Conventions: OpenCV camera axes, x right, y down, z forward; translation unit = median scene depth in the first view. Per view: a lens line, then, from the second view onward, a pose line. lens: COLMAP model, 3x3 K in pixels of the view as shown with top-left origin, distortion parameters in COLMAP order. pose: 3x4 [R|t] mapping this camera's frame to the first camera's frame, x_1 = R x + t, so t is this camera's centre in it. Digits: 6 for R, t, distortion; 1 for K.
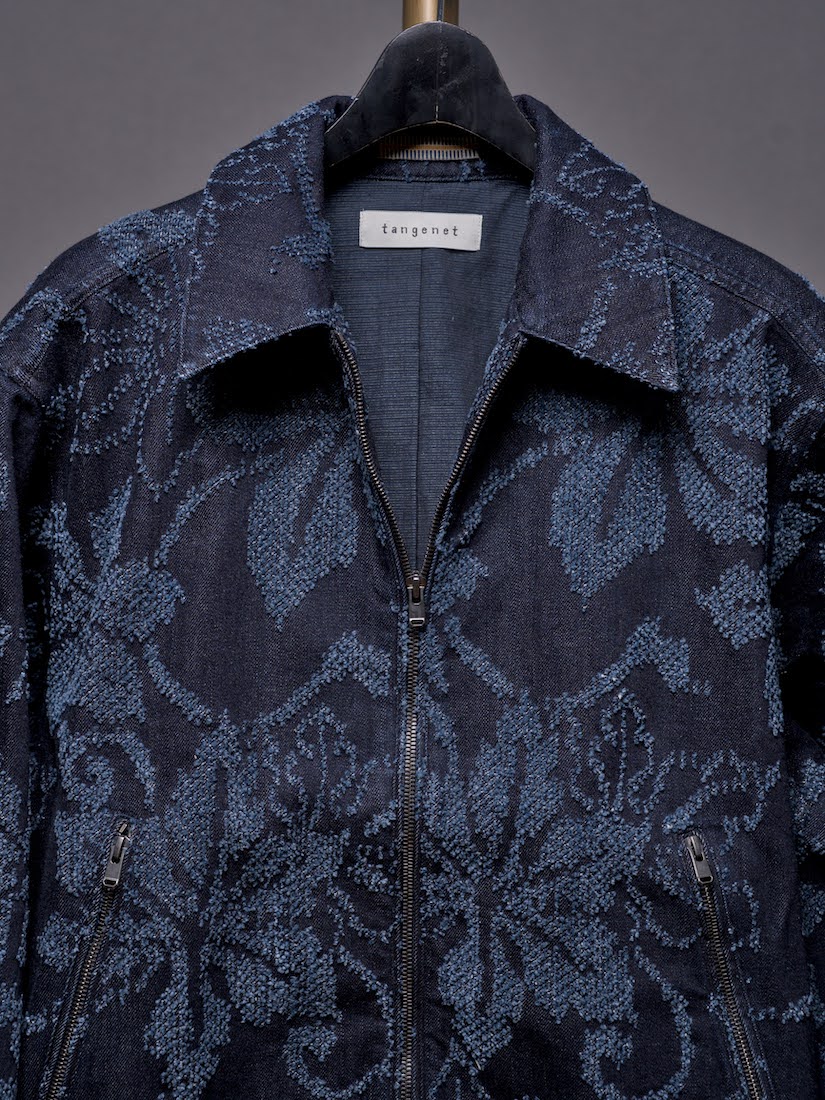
lens RADIAL K [[2056.9, 0, 371.5], [0, 2056.9, 552.4], [0, 0, 1]] dist [0.189918, 0.000000]
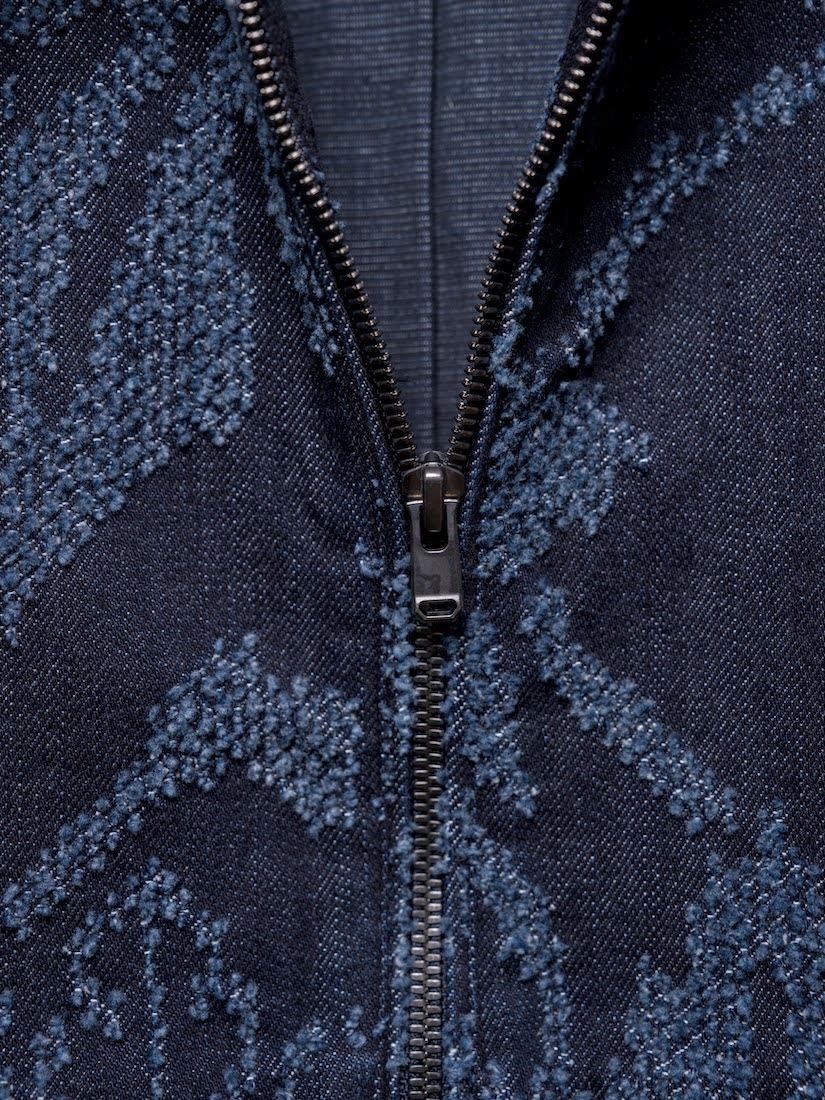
lens RADIAL K [[2056.9, 0, 403.1], [0, 2056.9, 538.3], [0, 0, 1]] dist [0.189918, 0.000000]
pose [[0.999844, -0.017464, -0.002756, 0.017649], [0.017578, 0.998636, 0.049169, 0.006732], [0.001893, -0.049210, 0.998787, 0.671607]]
